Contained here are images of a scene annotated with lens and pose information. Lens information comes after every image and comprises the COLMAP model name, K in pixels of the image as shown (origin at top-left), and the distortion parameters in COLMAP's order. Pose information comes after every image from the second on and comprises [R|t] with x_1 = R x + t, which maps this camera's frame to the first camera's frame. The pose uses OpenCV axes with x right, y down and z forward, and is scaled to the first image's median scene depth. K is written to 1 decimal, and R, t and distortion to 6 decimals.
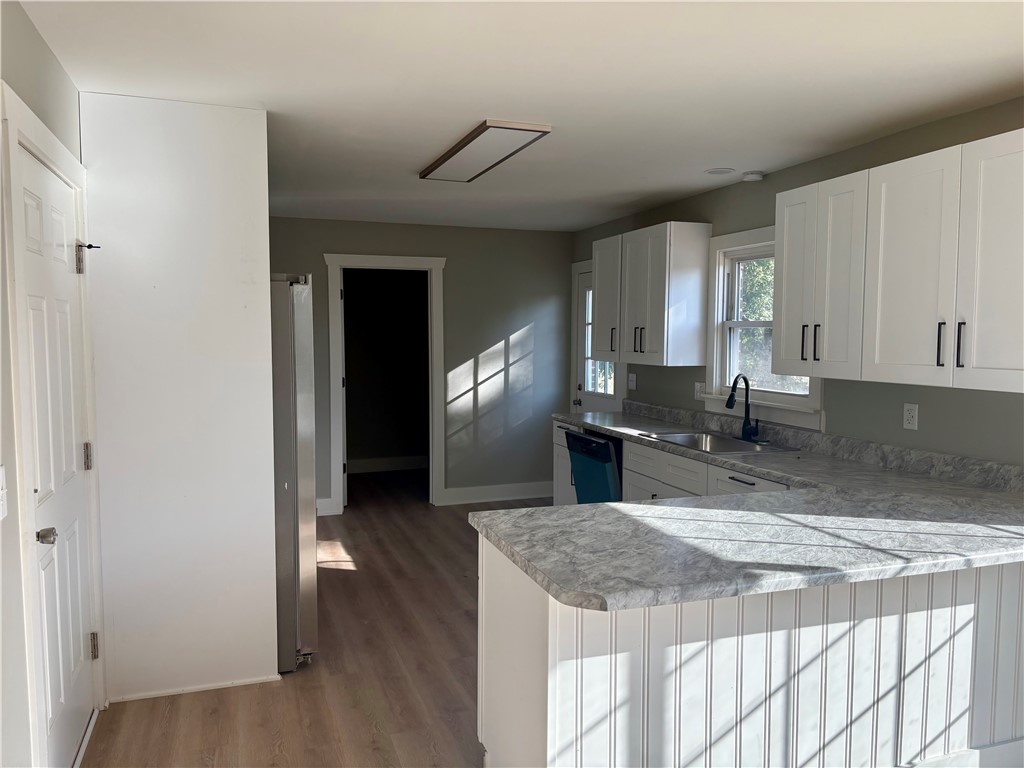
lens RADIAL K [[773.5, 0, 513.0], [0, 773.5, 393.6], [0, 0, 1]] dist [0.049550, -0.050980]
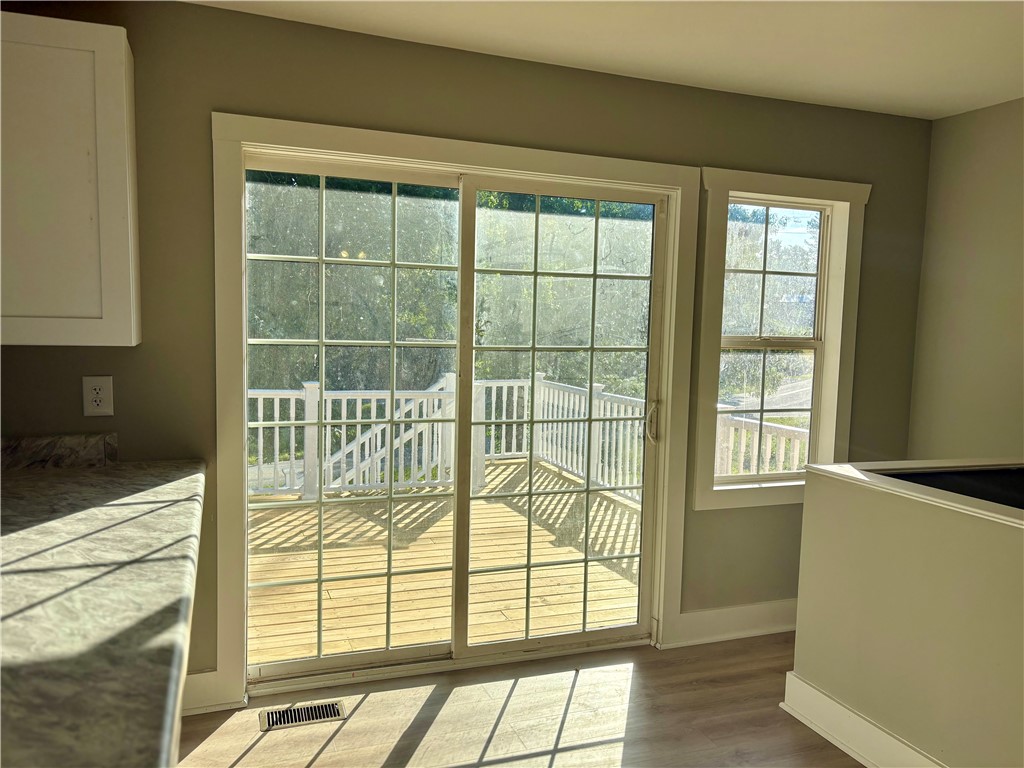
lens RADIAL K [[773.5, 0, 513.8], [0, 773.5, 391.9], [0, 0, 1]] dist [0.049550, -0.050980]
pose [[-0.012485, -0.097702, 0.995137, -0.179626], [0.054024, 0.993695, 0.098239, -0.006646], [-0.998462, 0.054987, -0.007128, 0.494662]]
